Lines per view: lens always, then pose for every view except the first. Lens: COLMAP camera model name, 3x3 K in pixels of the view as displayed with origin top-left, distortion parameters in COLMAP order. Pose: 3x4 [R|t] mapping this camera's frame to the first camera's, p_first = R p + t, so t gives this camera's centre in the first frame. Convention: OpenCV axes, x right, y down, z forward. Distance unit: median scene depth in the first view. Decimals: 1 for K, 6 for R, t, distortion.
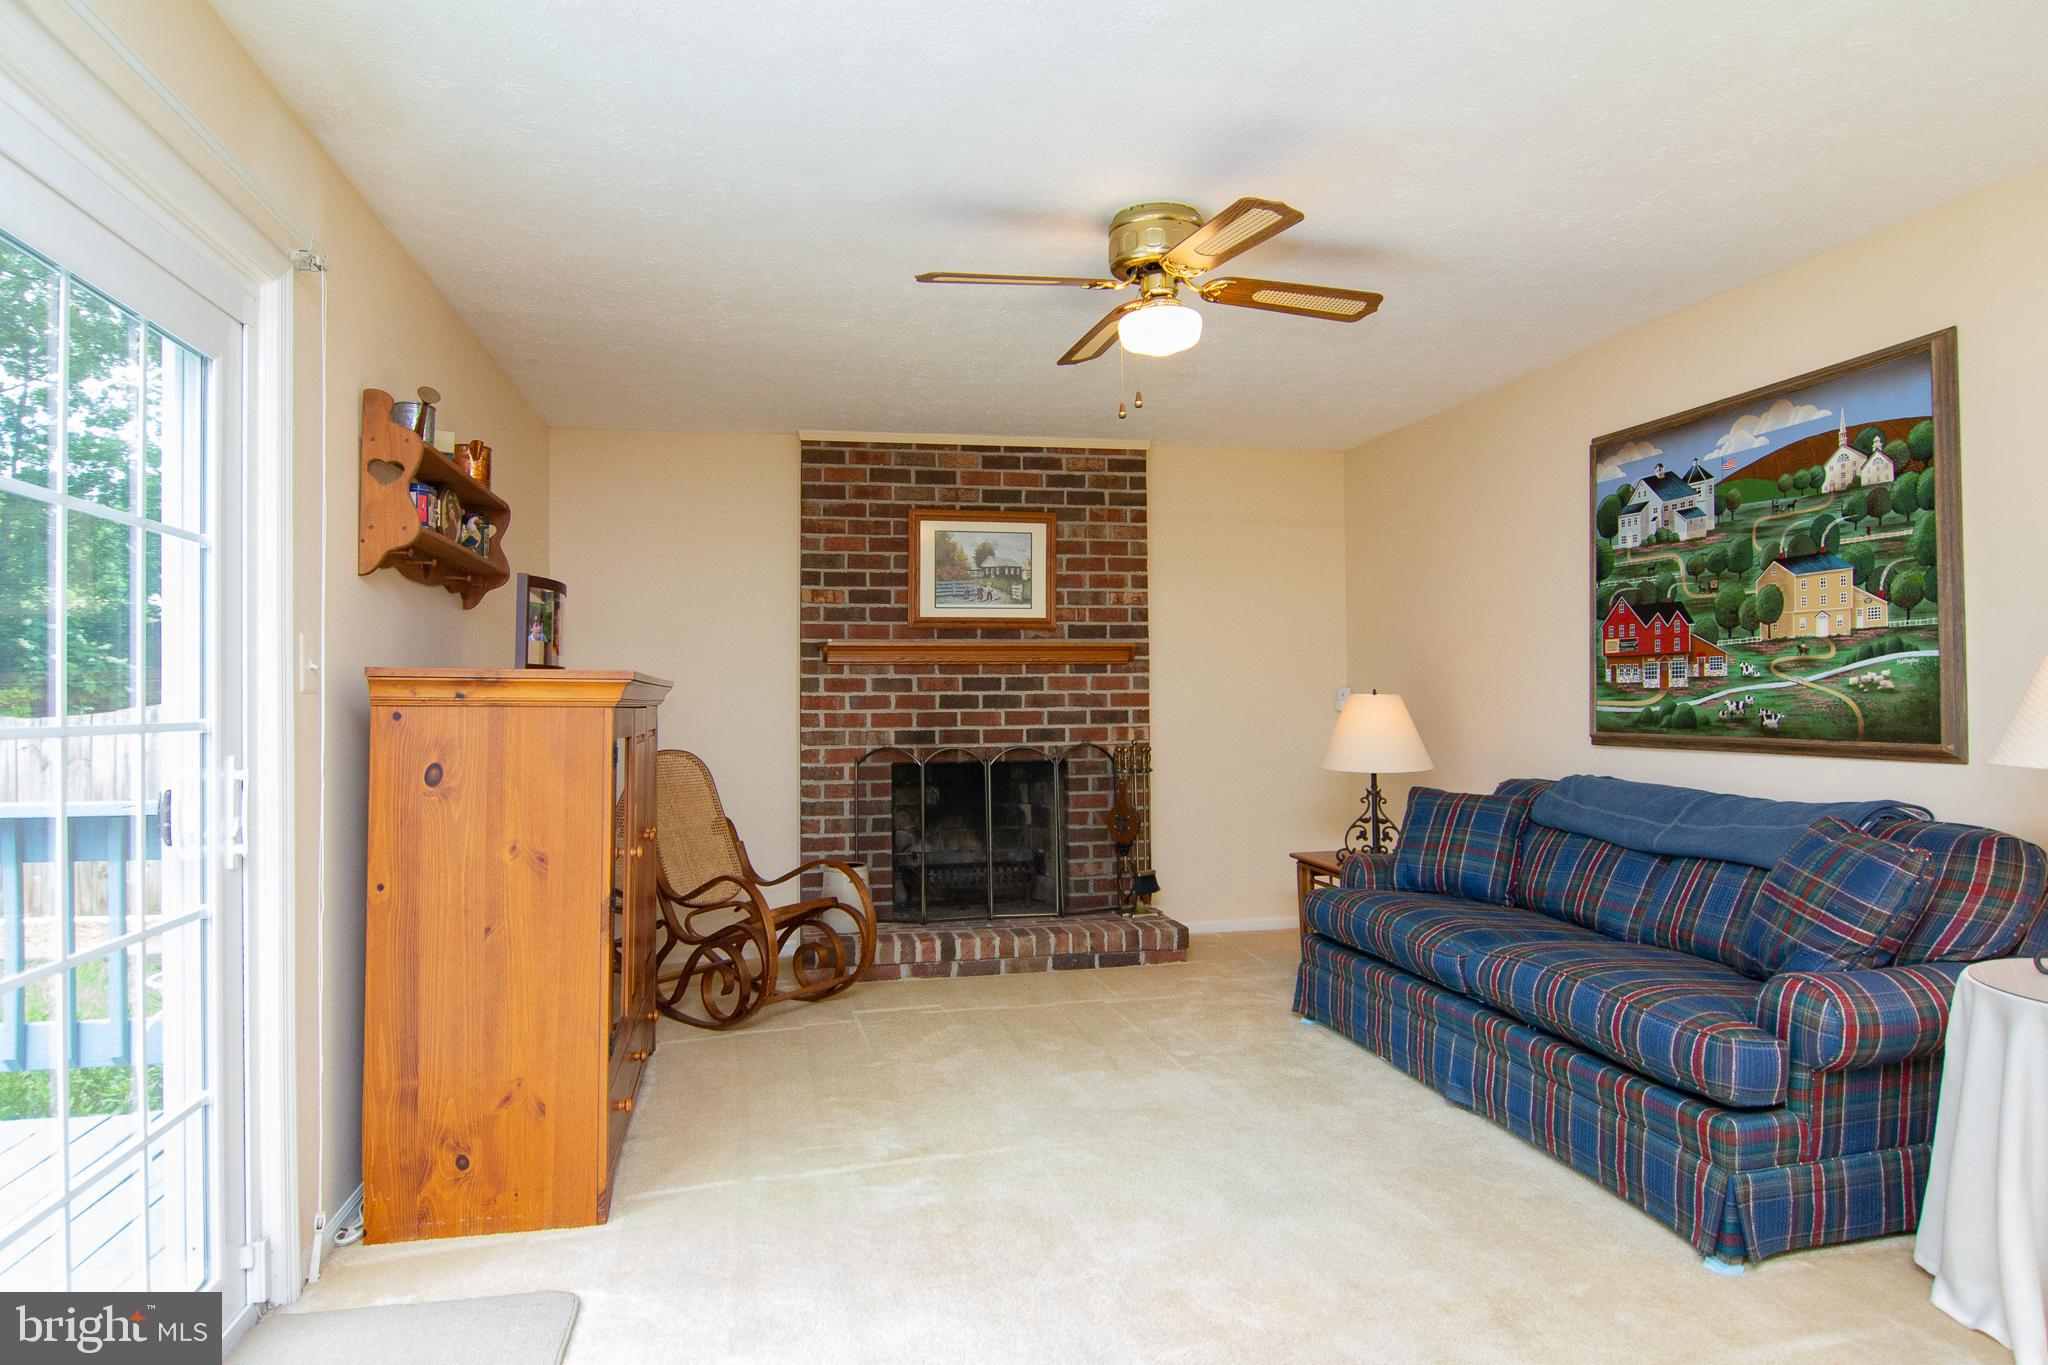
lens RADIAL K [[1170.2, 0, 1024.0], [0, 1170.2, 682.5], [0, 0, 1]] dist [-0.004259, -0.001989]
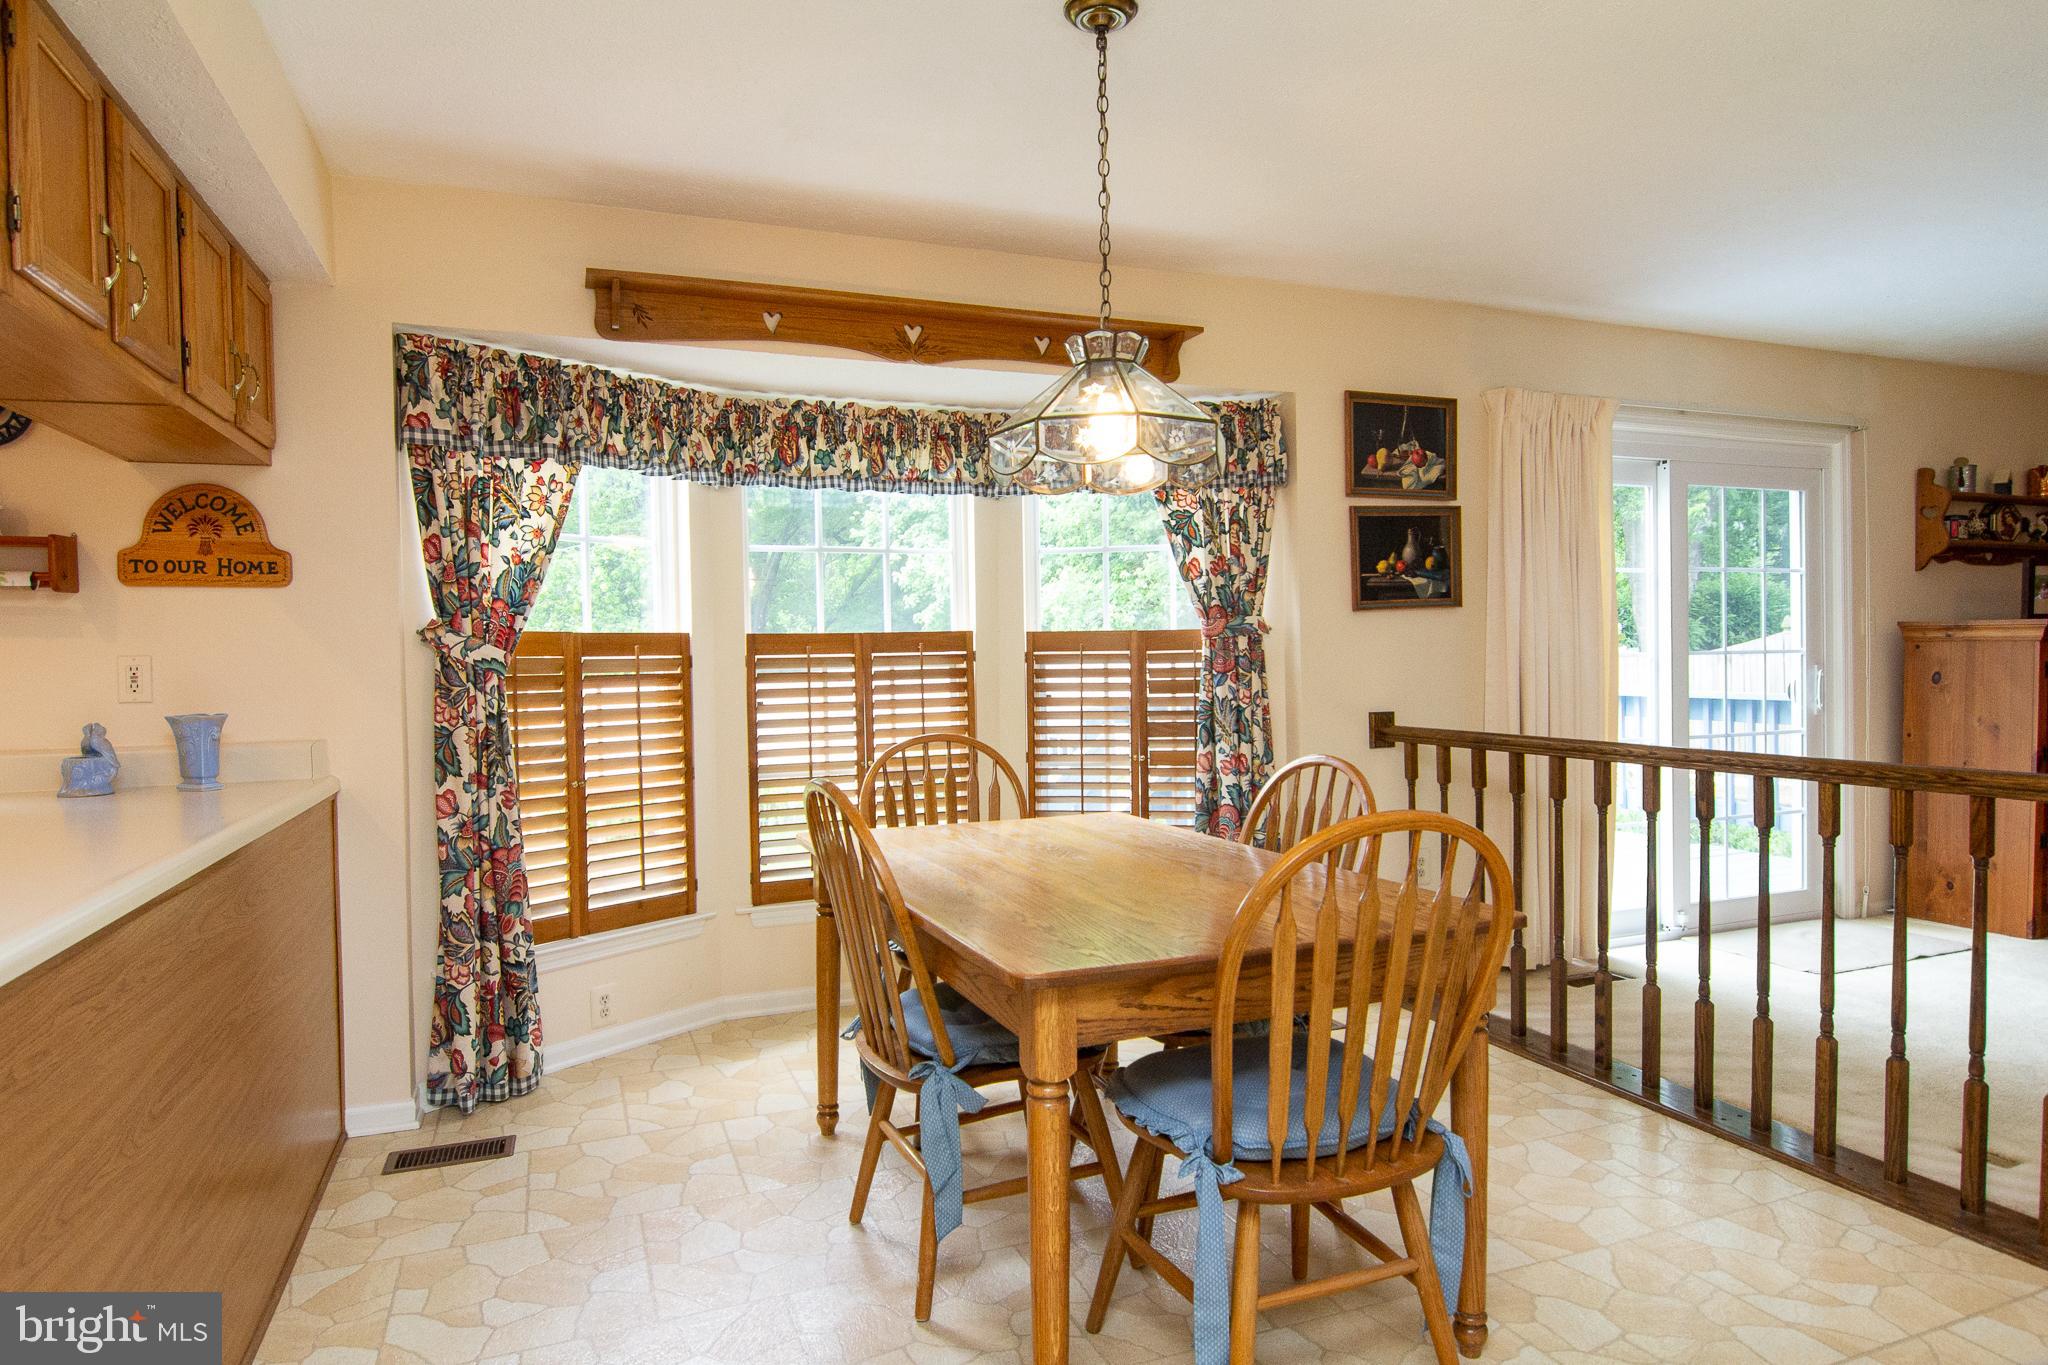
lens RADIAL K [[1197.1, 0, 1021.0], [0, 1197.1, 689.1], [0, 0, 1]] dist [-0.016840, -0.002654]
pose [[0.149115, 0.028598, -0.988406, 0.541659], [0.029605, 0.999004, 0.033371, -0.004623], [0.988376, -0.034238, 0.148120, -0.344727]]
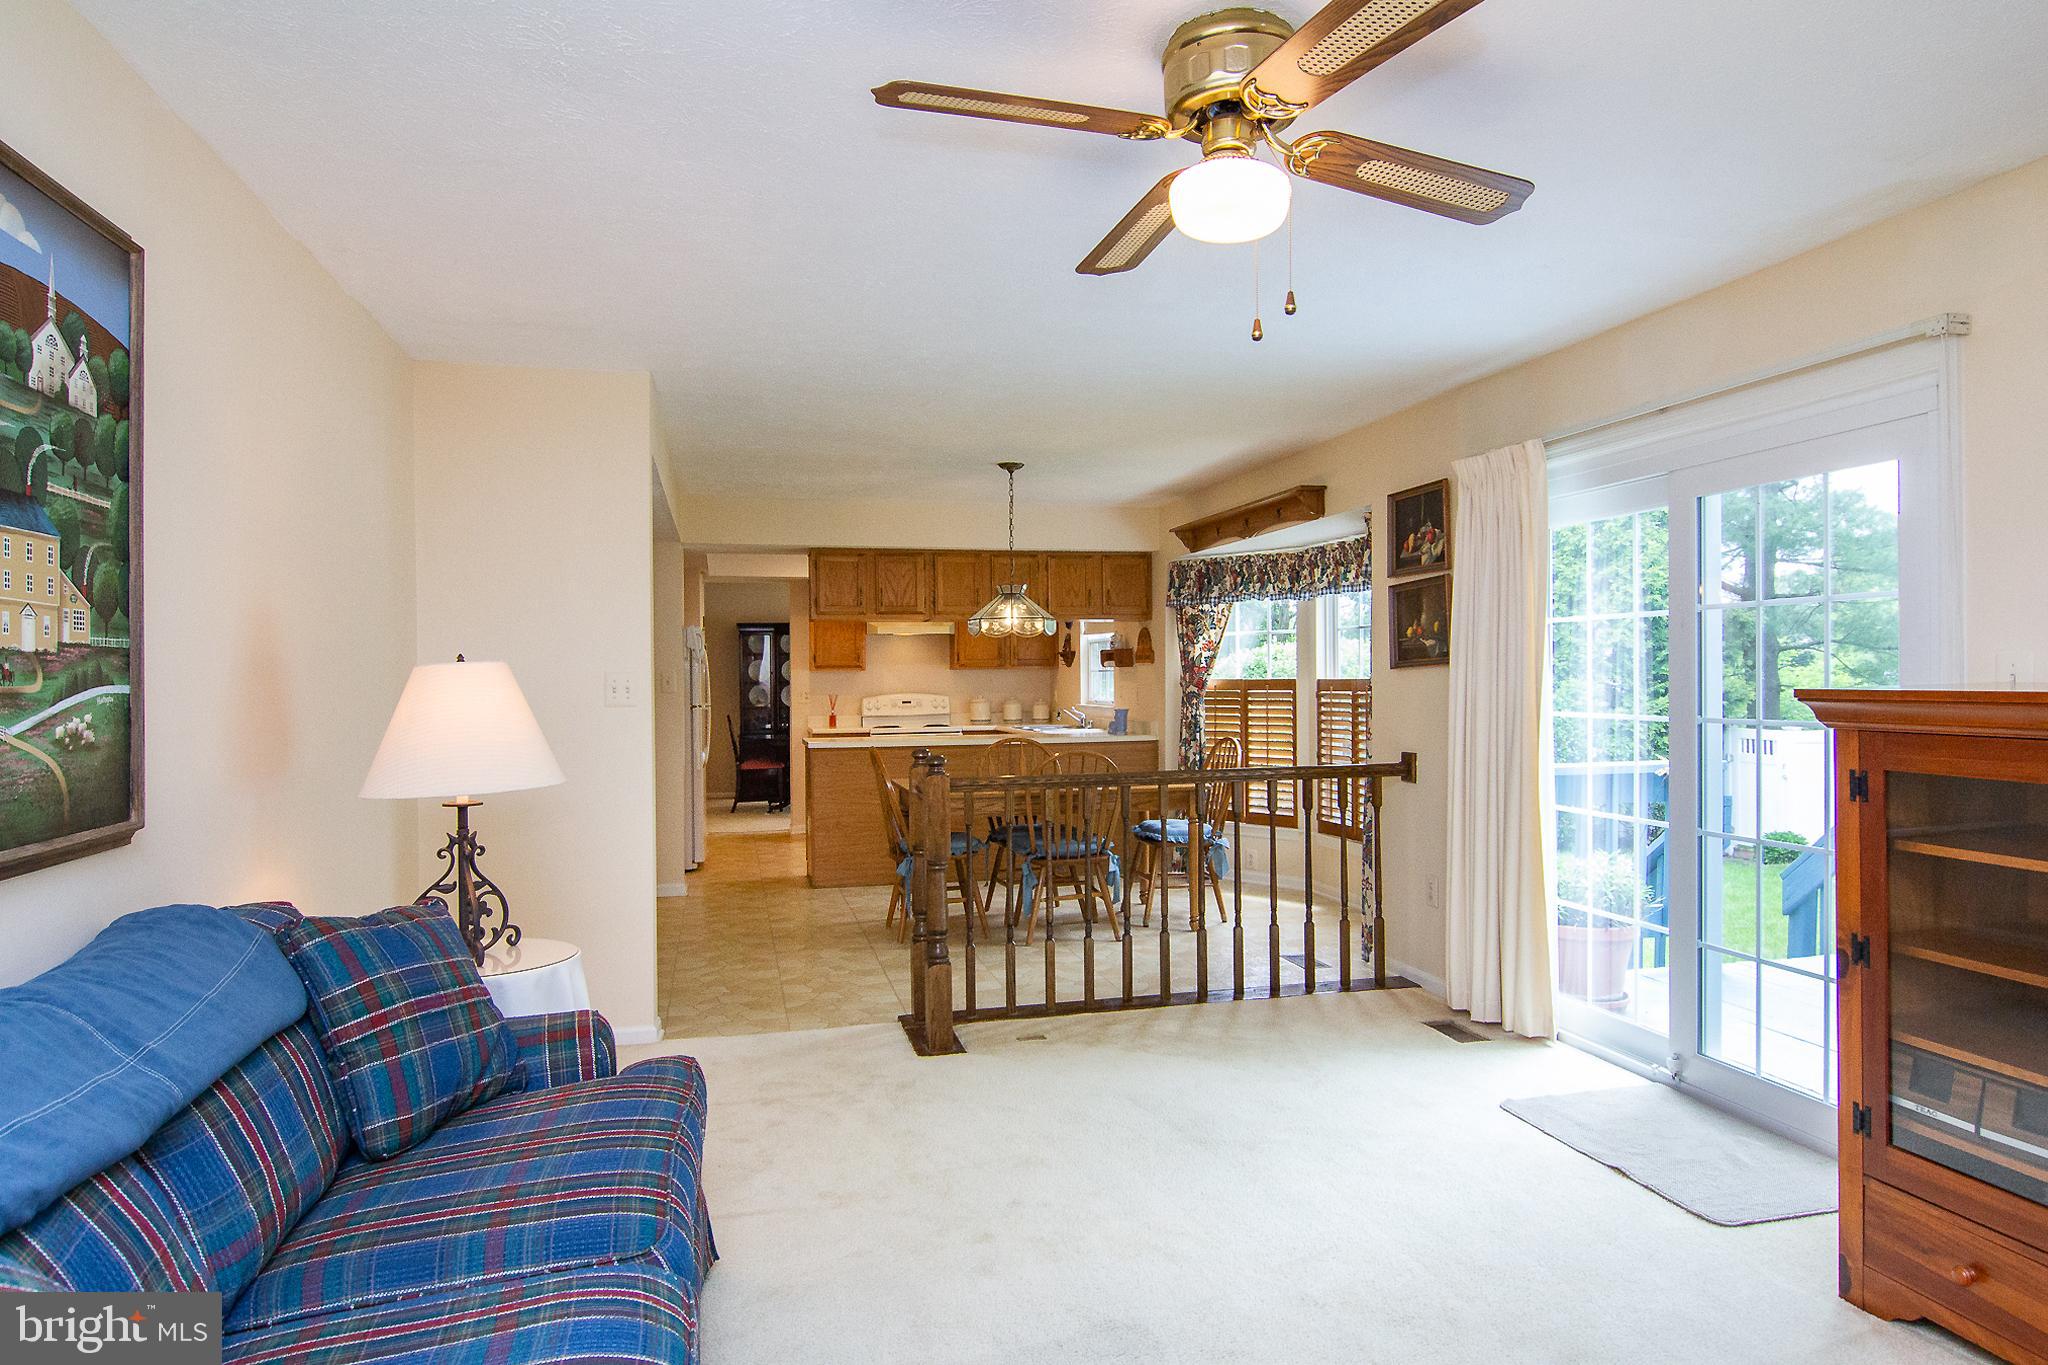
lens RADIAL K [[1197.1, 0, 1021.0], [0, 1197.1, 689.1], [0, 0, 1]] dist [-0.016840, -0.002654]
pose [[-0.999687, 0.015839, -0.019379, 0.138977], [0.015933, 0.999862, -0.004698, -0.007145], [0.019302, -0.005005, -0.999801, 0.907943]]
